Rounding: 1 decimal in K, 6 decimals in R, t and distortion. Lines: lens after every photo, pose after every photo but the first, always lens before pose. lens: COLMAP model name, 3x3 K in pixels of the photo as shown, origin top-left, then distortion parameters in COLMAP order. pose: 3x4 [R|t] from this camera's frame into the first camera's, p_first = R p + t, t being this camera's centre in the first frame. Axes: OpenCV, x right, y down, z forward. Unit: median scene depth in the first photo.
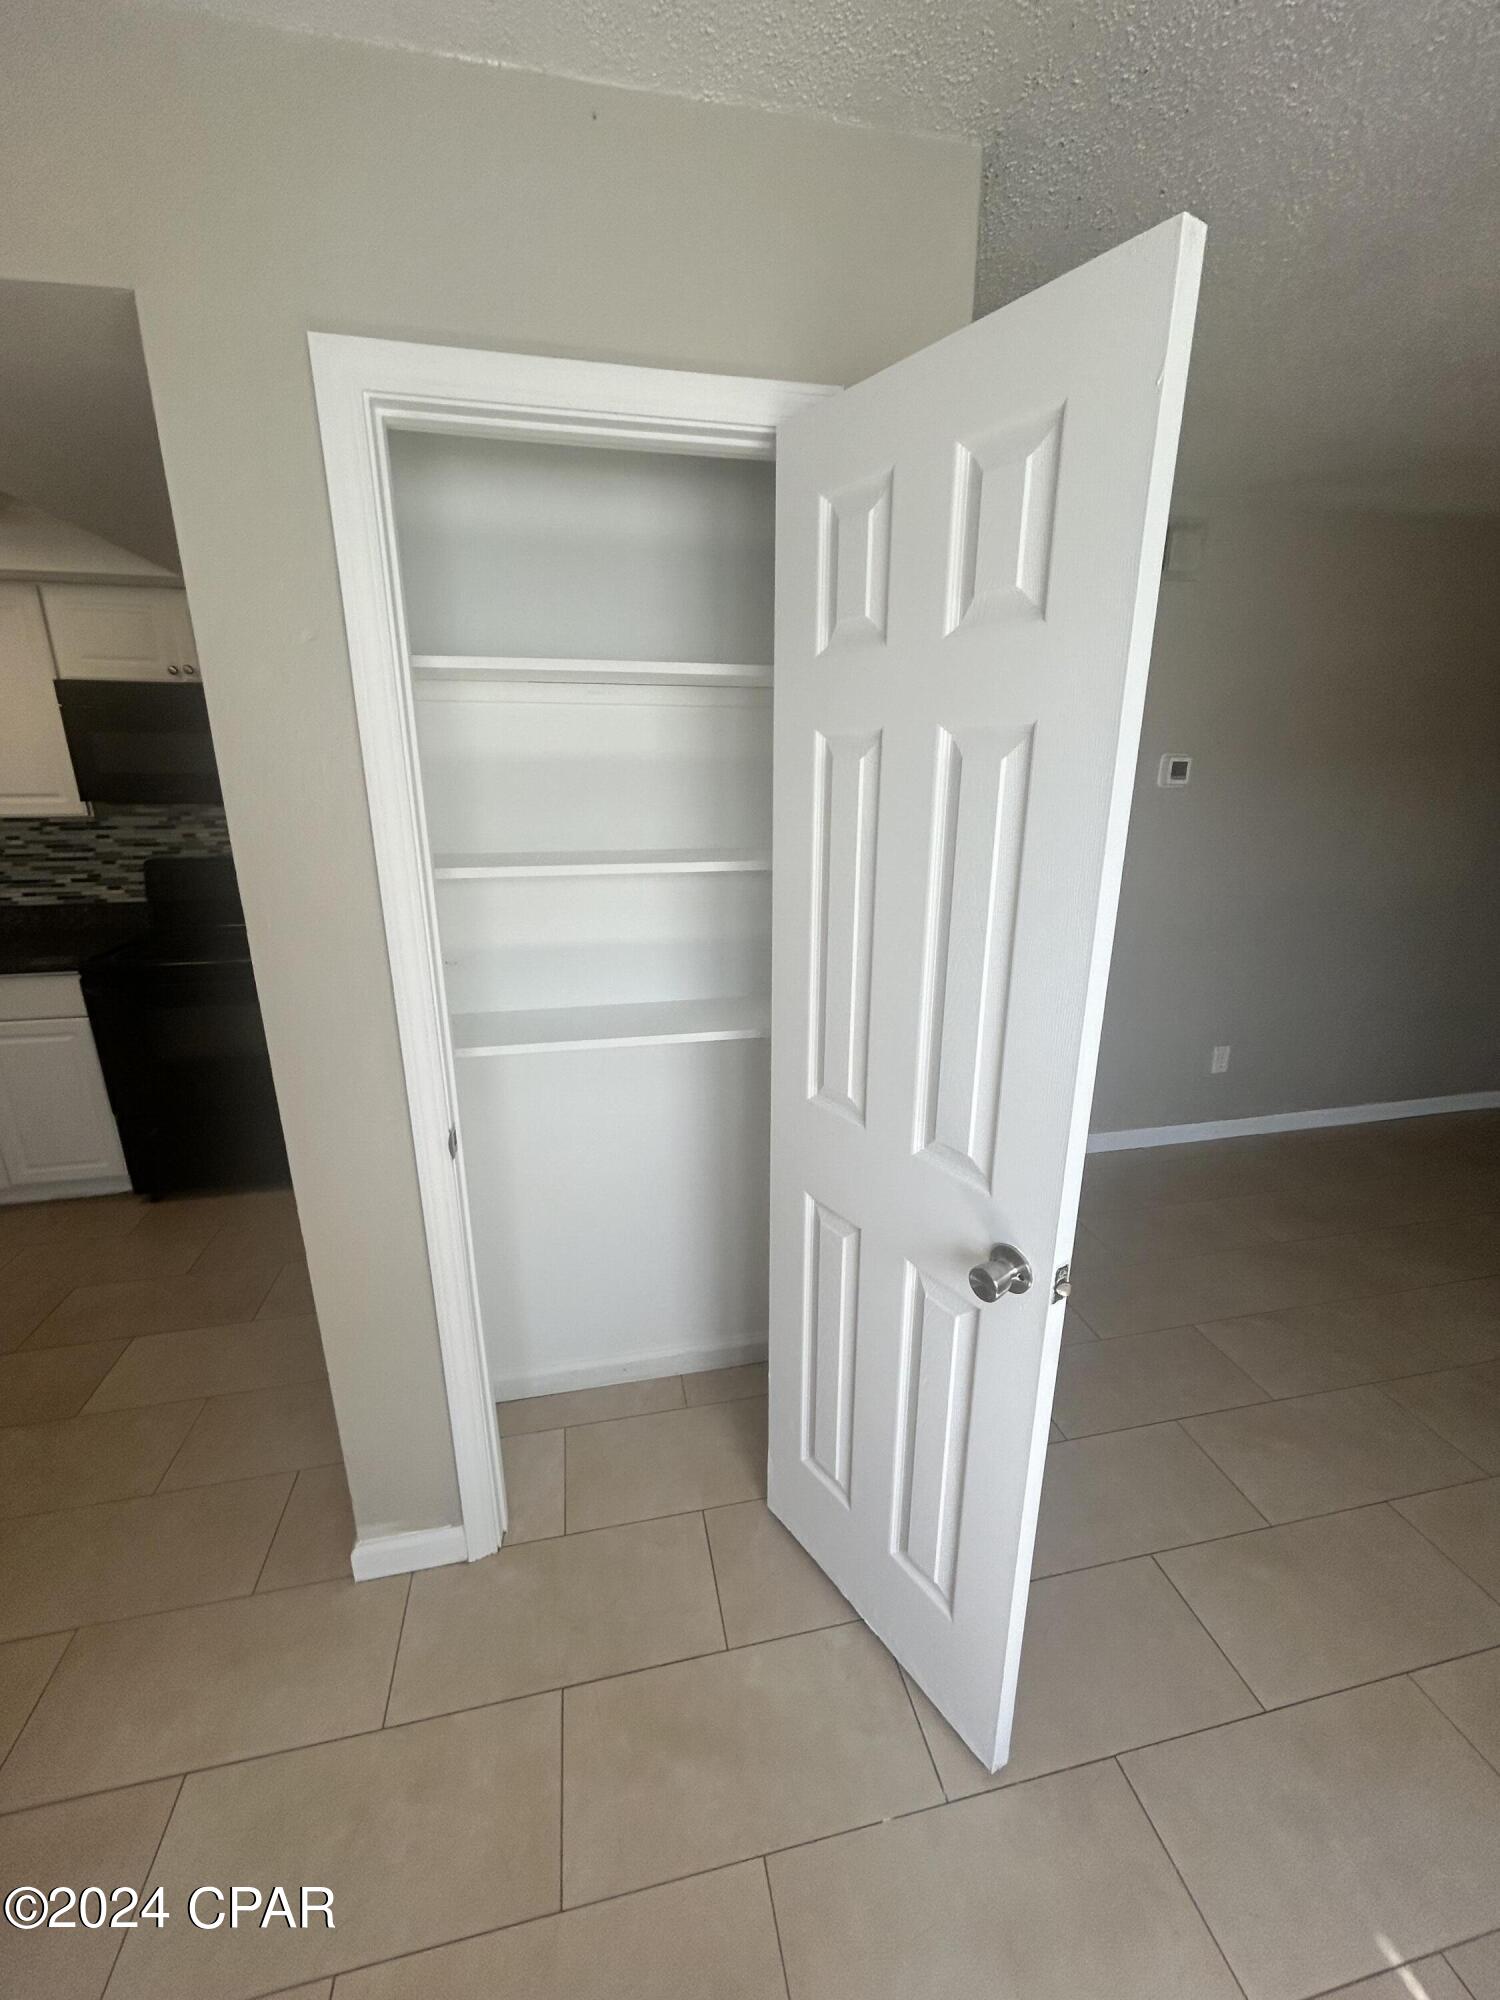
lens RADIAL K [[808.5, 0, 754.6], [0, 808.5, 999.1], [0, 0, 1]] dist [-0.001540, 0.000394]
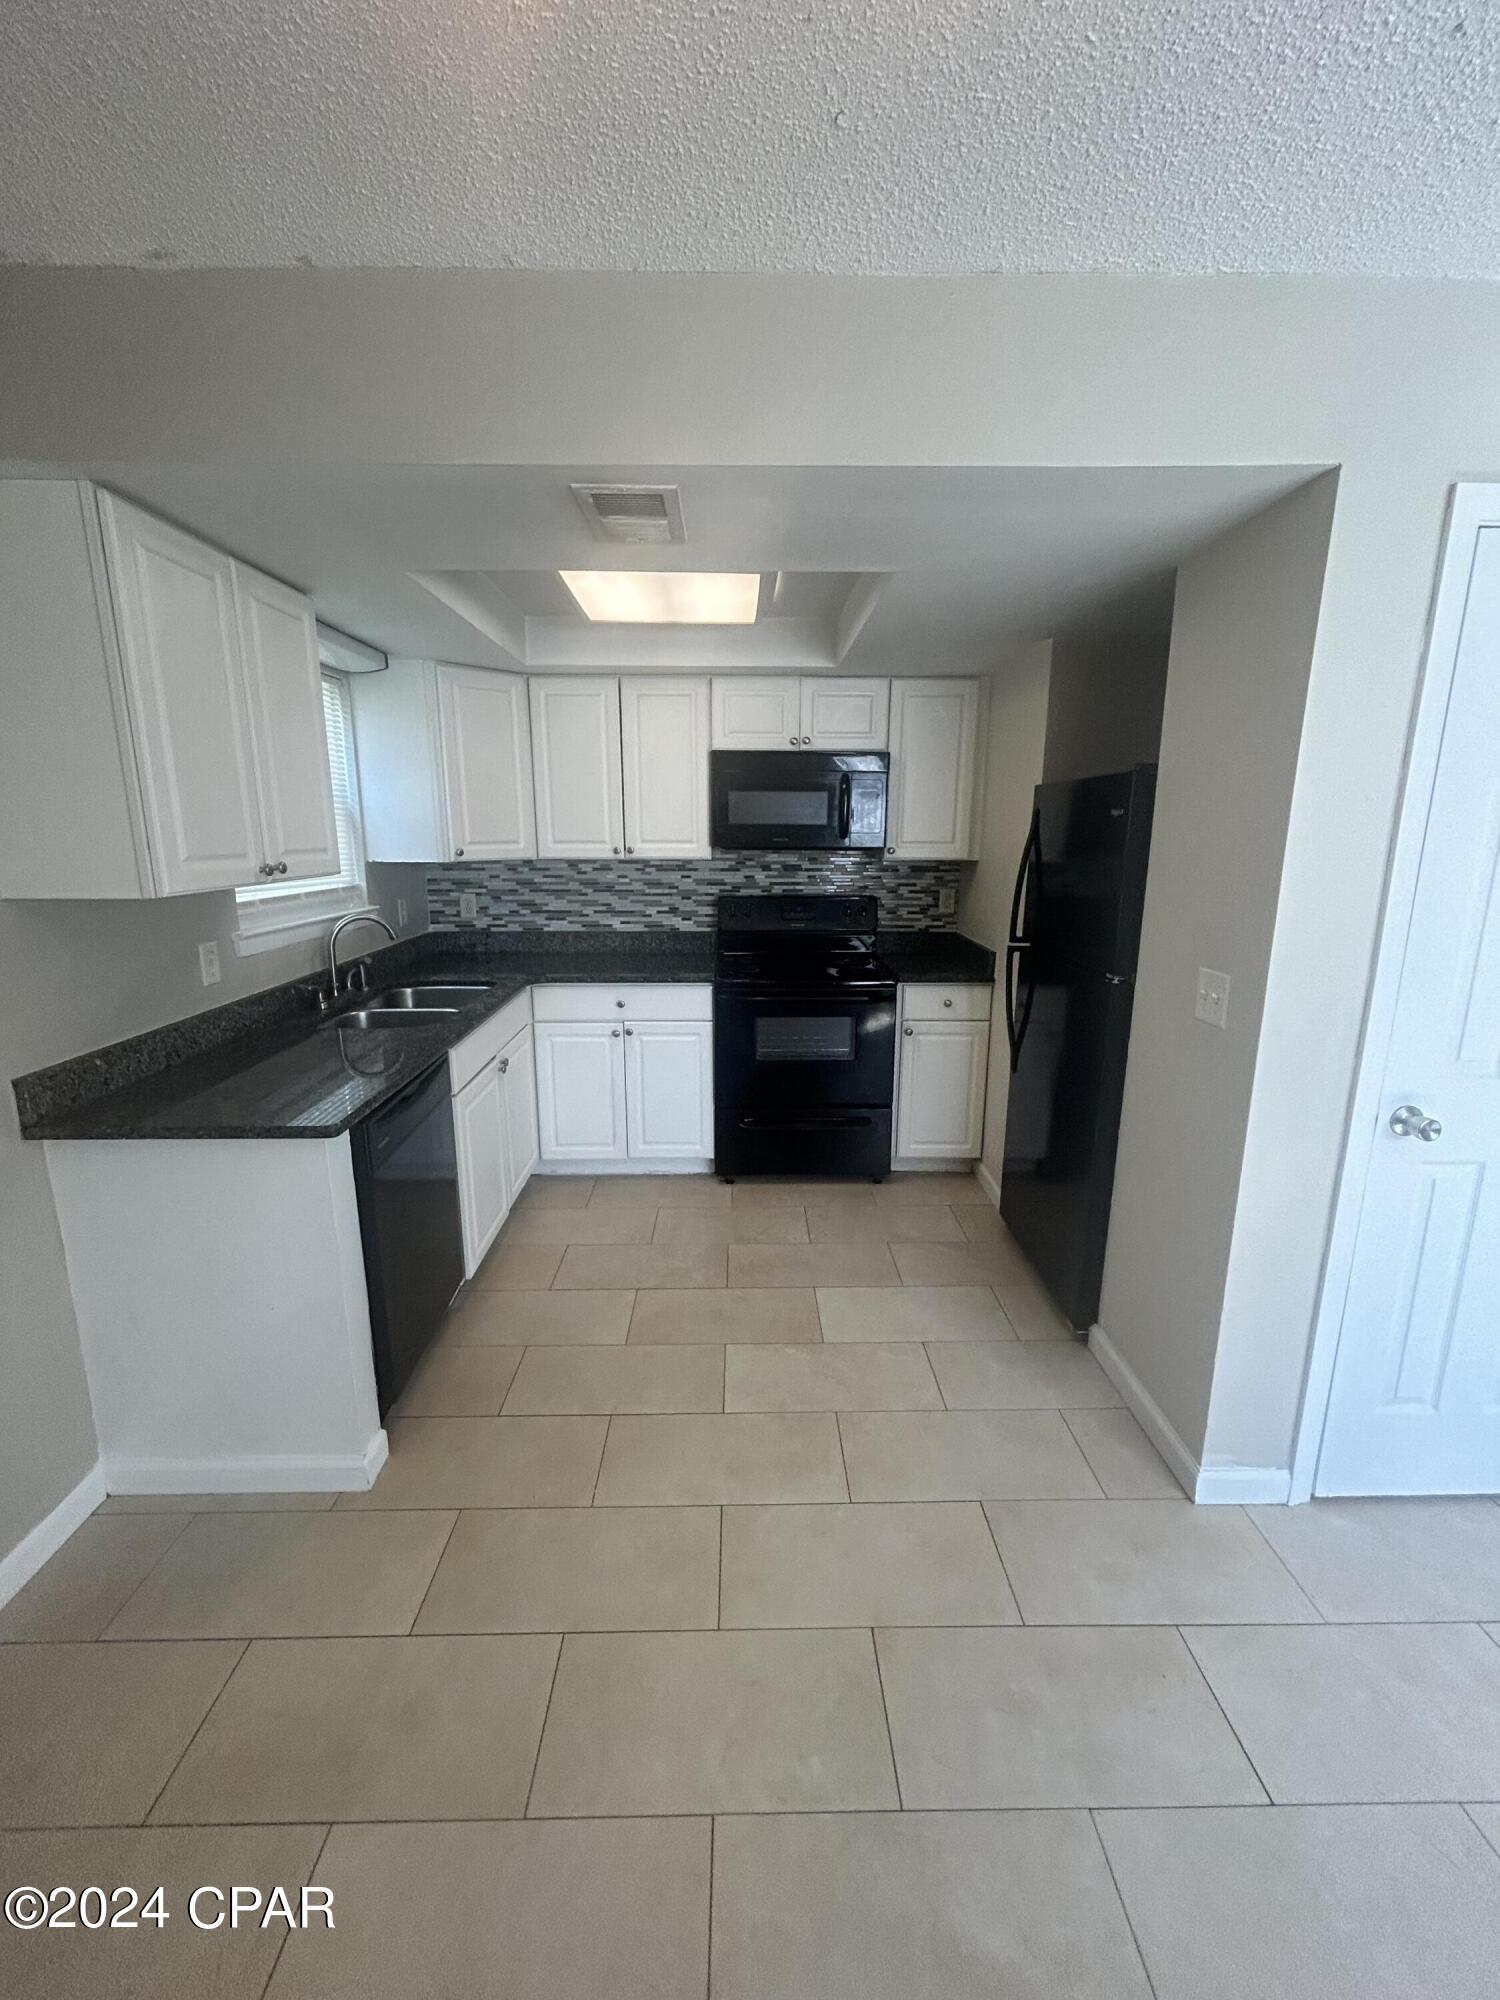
lens RADIAL K [[808.5, 0, 747.5], [0, 808.5, 1000.1], [0, 0, 1]] dist [-0.001540, 0.000394]
pose [[0.979756, 0.043071, -0.195509, -0.470855], [-0.057636, 0.995920, -0.069430, 0.062427], [0.191721, 0.079293, 0.978241, -0.155444]]
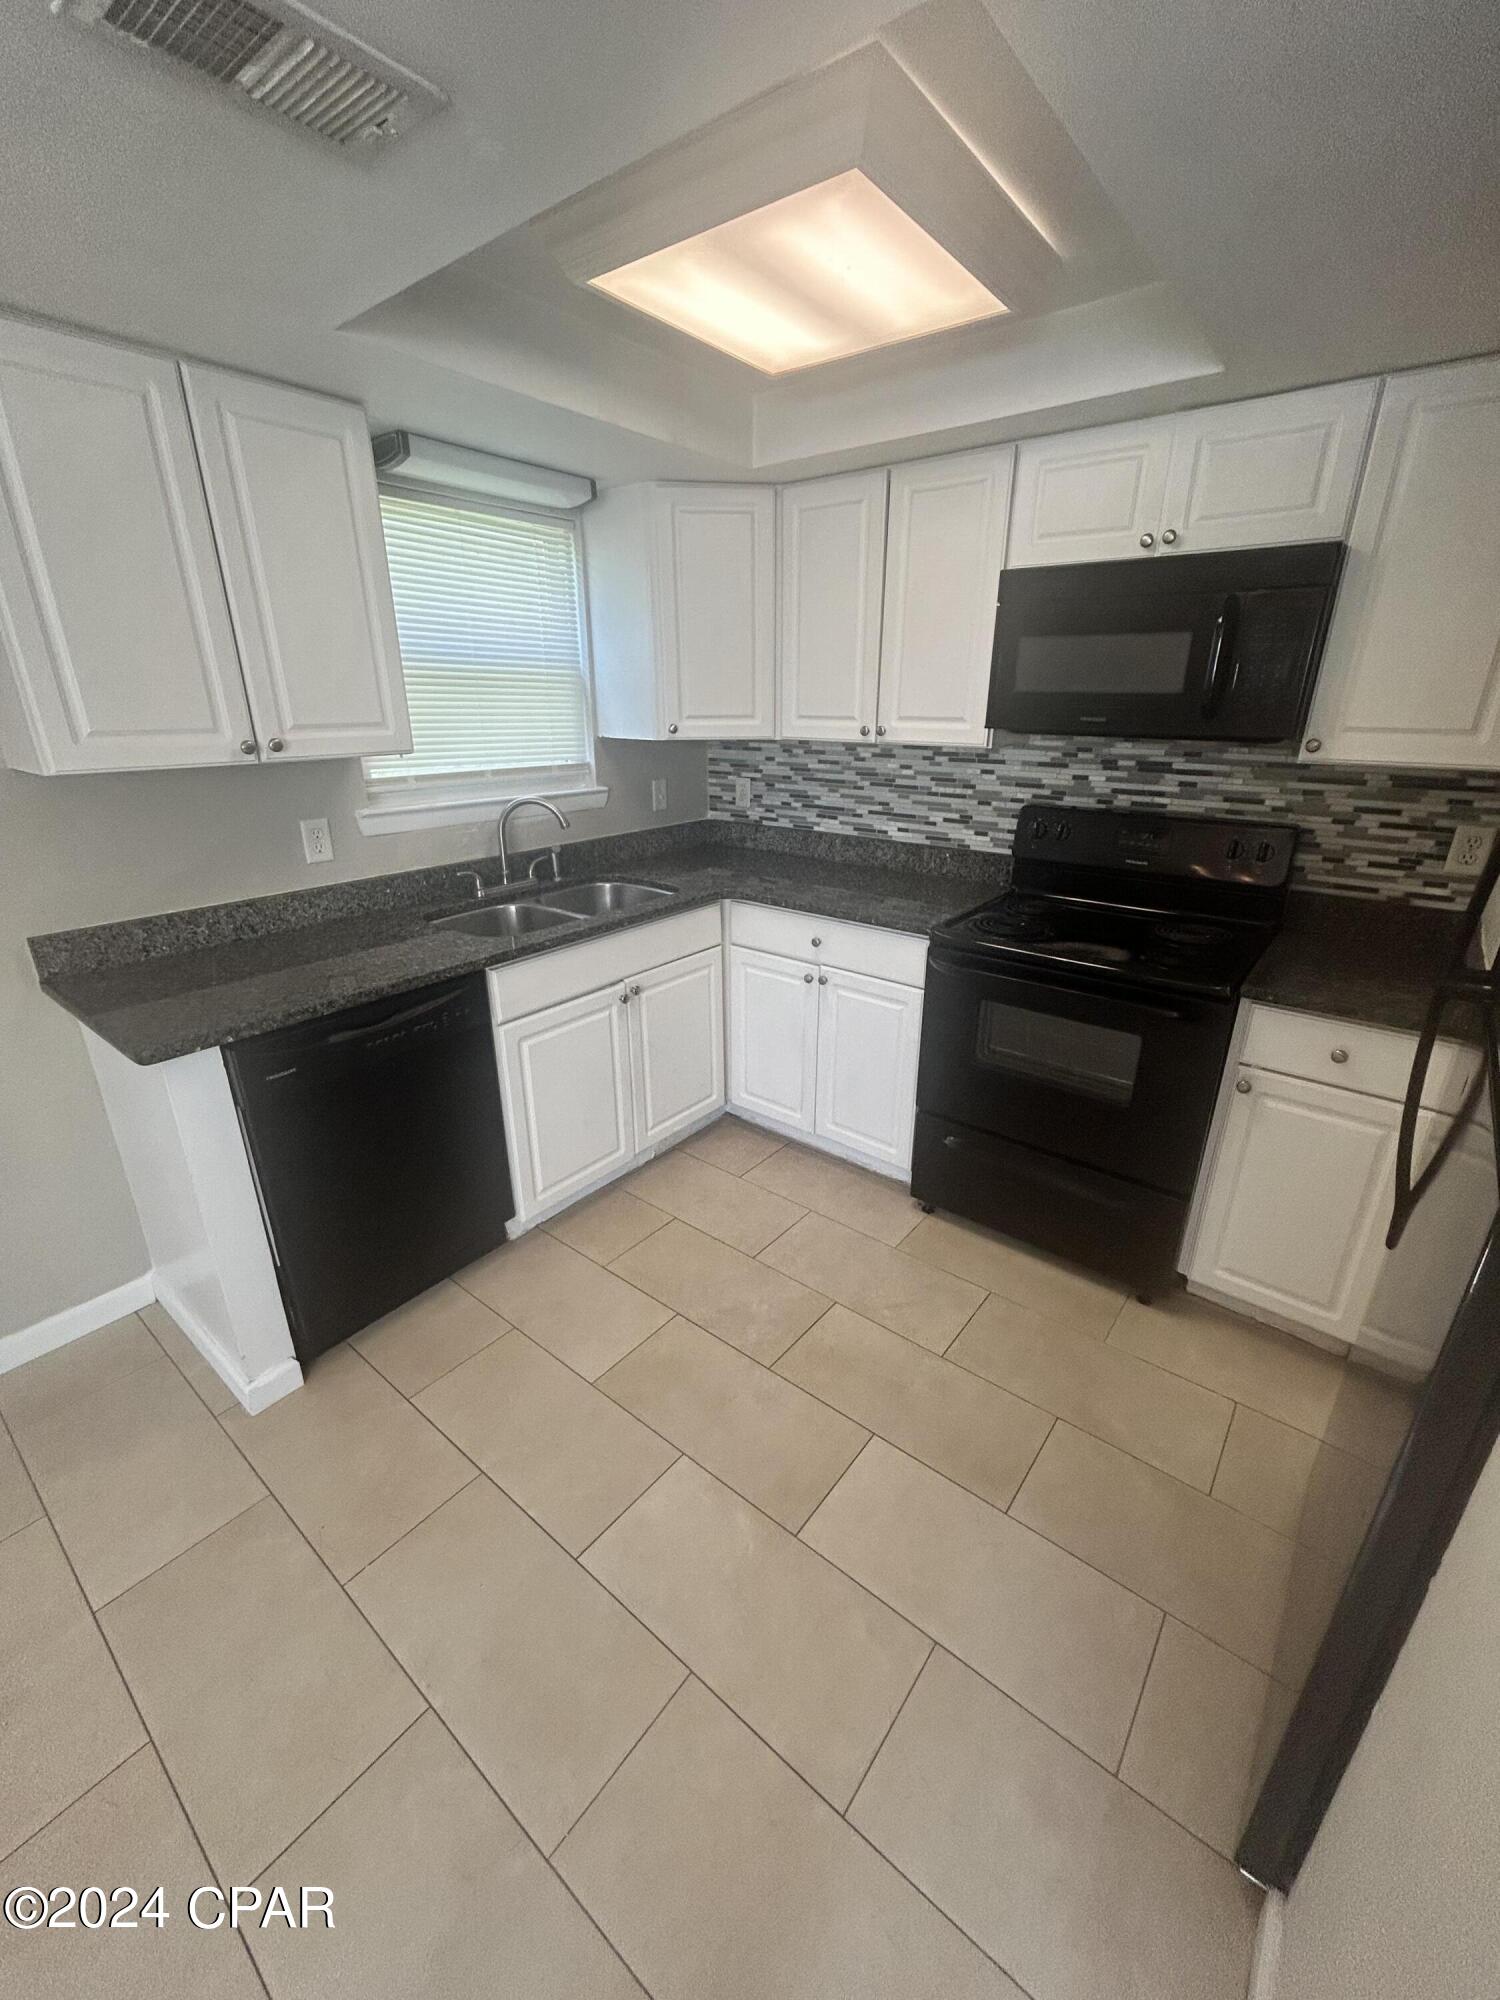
lens RADIAL K [[808.5, 0, 753.8], [0, 808.5, 996.8], [0, 0, 1]] dist [-0.001540, 0.000394]
pose [[0.629390, 0.272910, -0.727591, -0.284082], [-0.220437, 0.960543, 0.169602, -0.065648], [0.745168, 0.053642, 0.664716, 0.272294]]
